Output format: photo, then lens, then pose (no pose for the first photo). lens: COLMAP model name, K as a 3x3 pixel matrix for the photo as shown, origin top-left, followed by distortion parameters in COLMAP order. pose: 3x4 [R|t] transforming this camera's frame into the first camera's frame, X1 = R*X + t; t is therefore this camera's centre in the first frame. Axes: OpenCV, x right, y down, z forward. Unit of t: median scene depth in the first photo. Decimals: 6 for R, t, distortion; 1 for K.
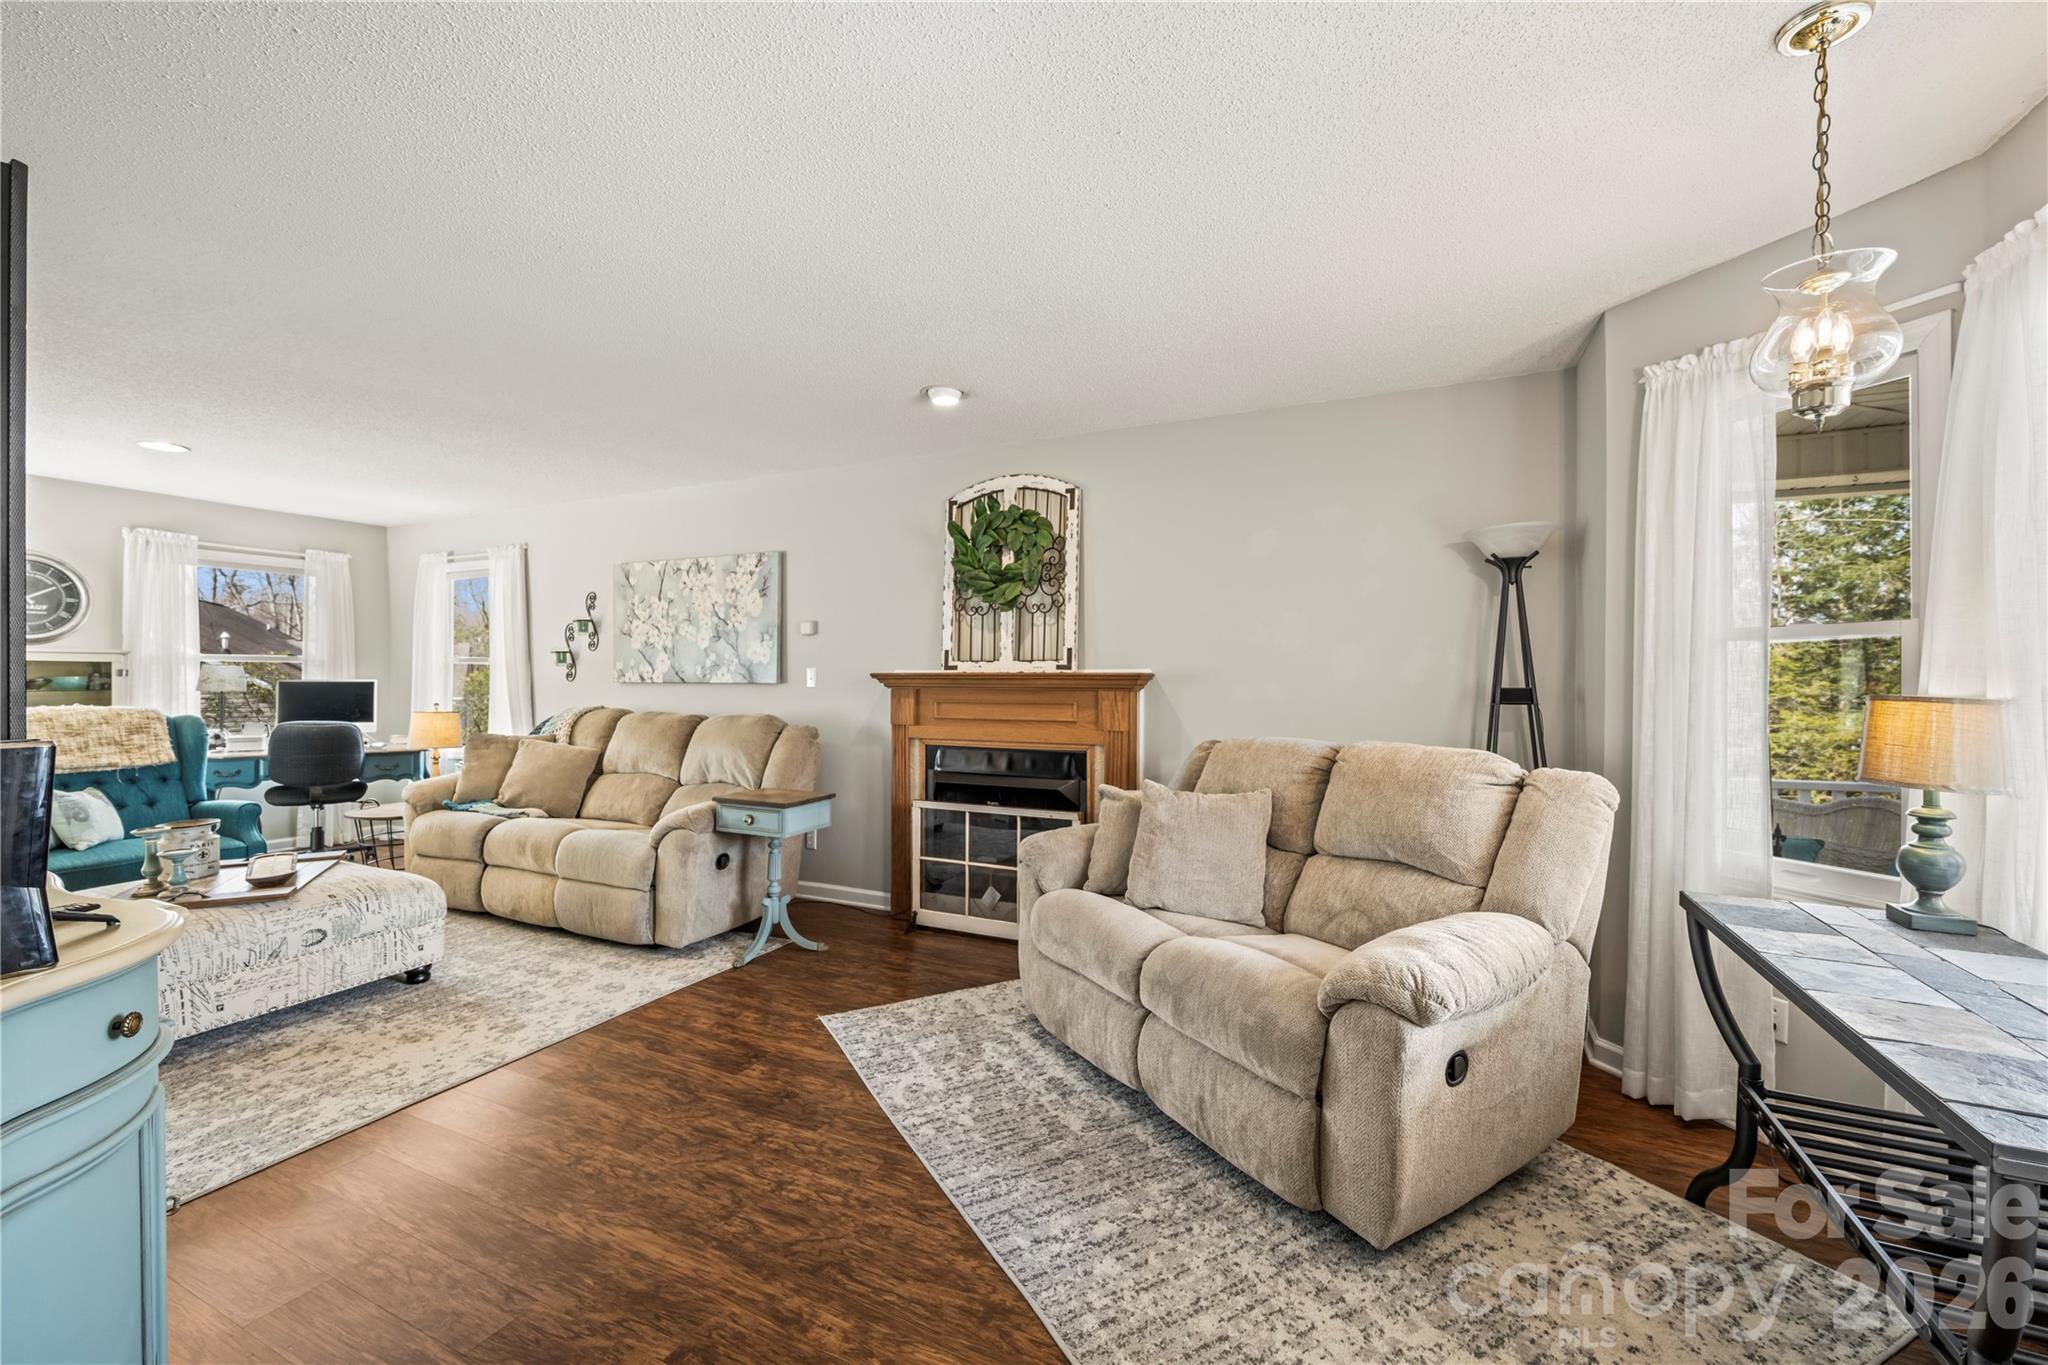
lens RADIAL K [[884.8, 0, 1014.5], [0, 884.8, 676.7], [0, 0, 1]] dist [-0.001624, -0.000116]
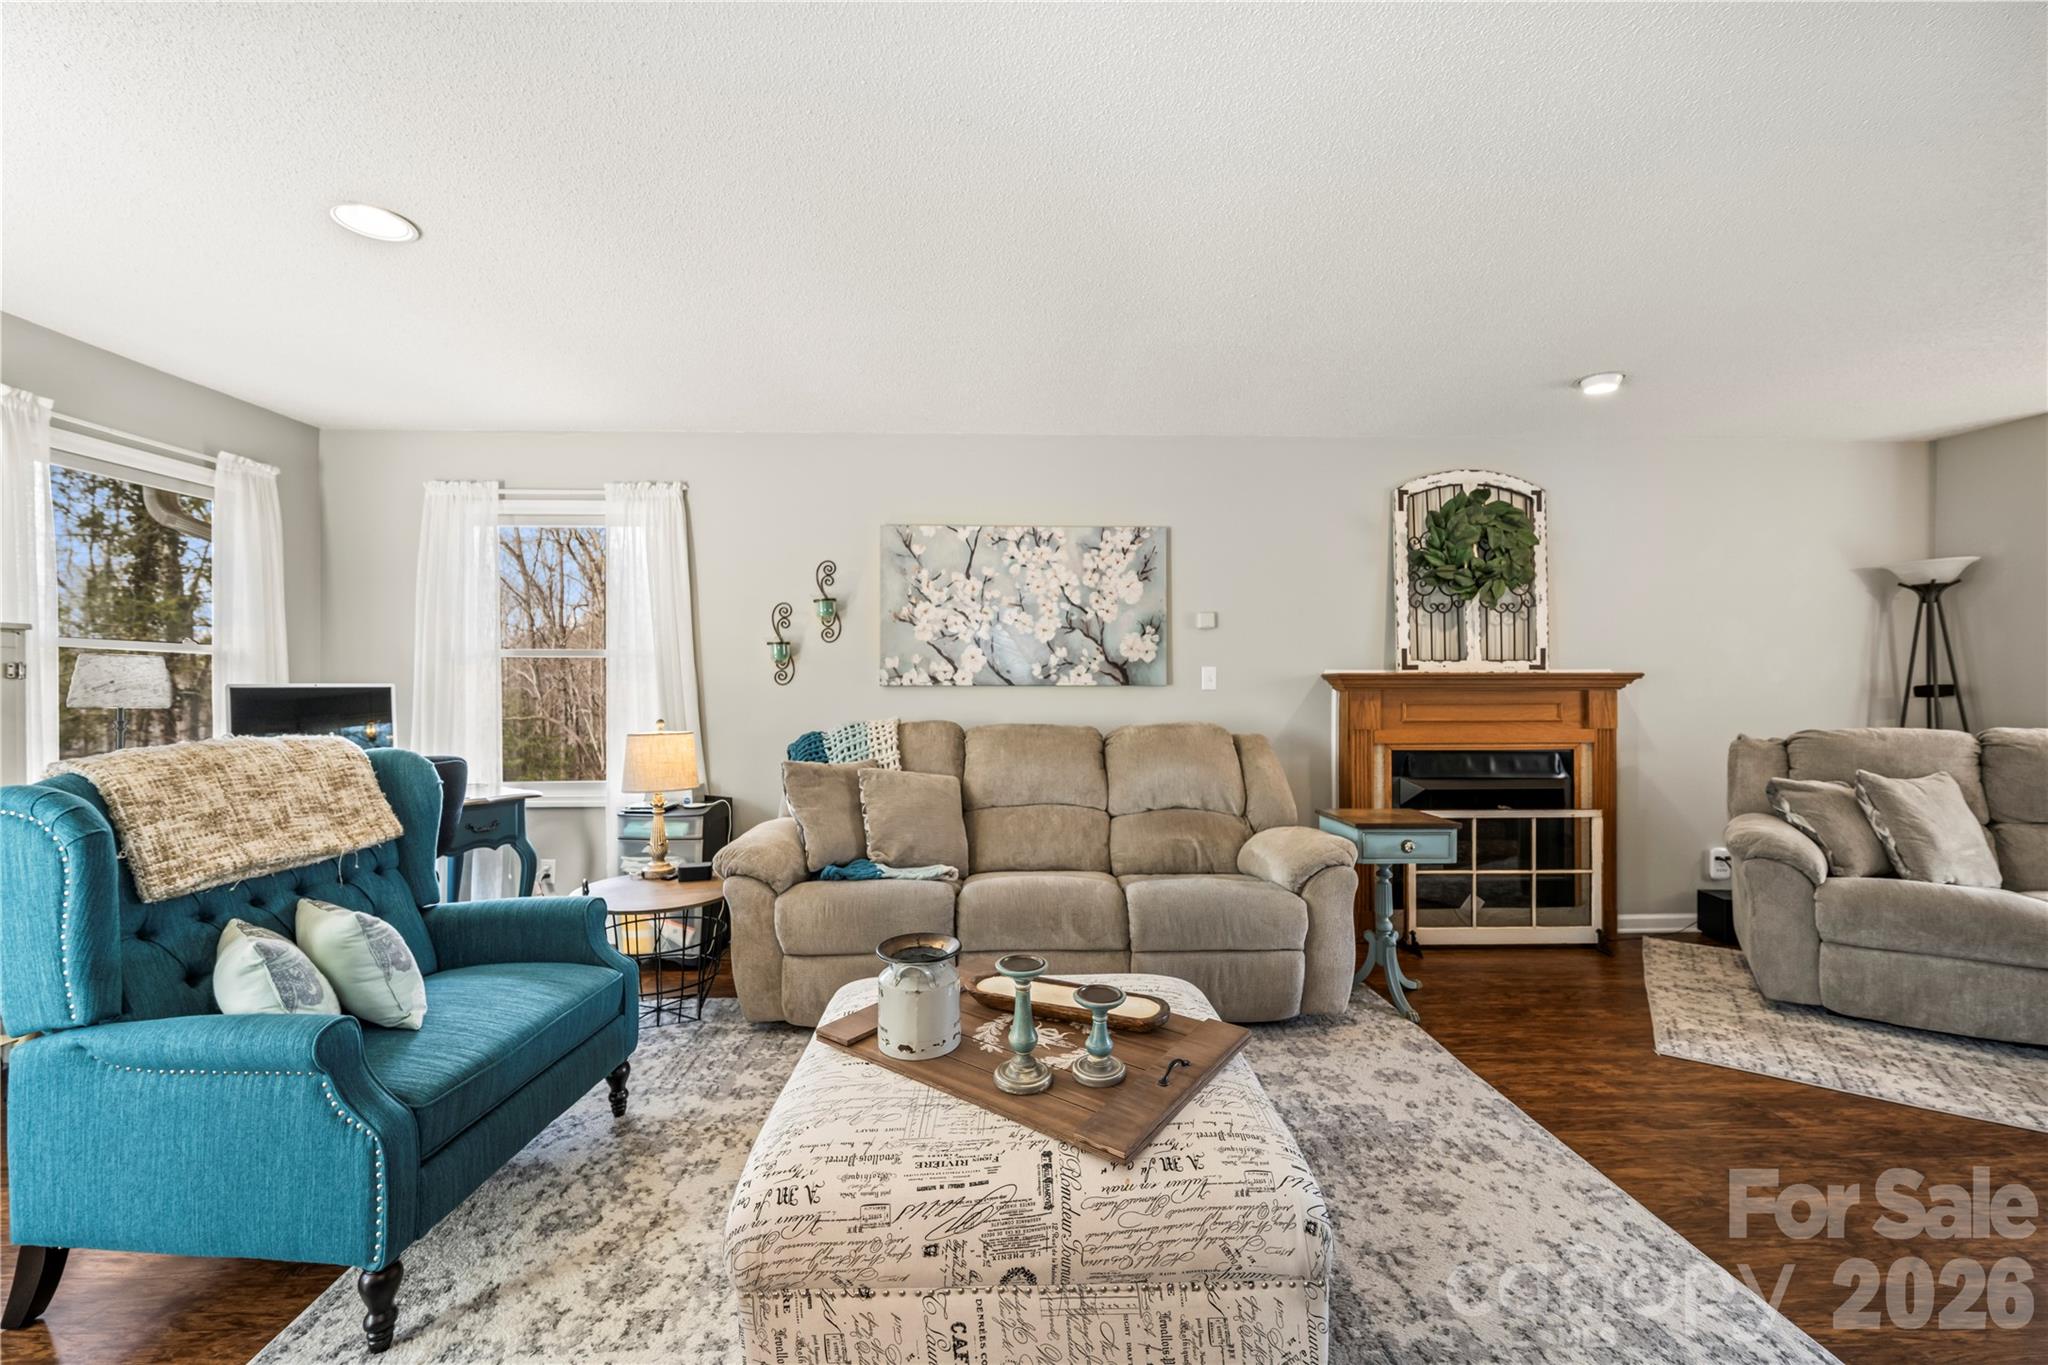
lens RADIAL K [[884.8, 0, 1004.2], [0, 884.8, 677.5], [0, 0, 1]] dist [-0.001624, -0.000116]
pose [[0.875088, -0.002384, 0.483957, -0.901273], [0.001749, 0.999997, 0.001762, -0.001788], [-0.483960, -0.000695, 0.875090, 0.384418]]
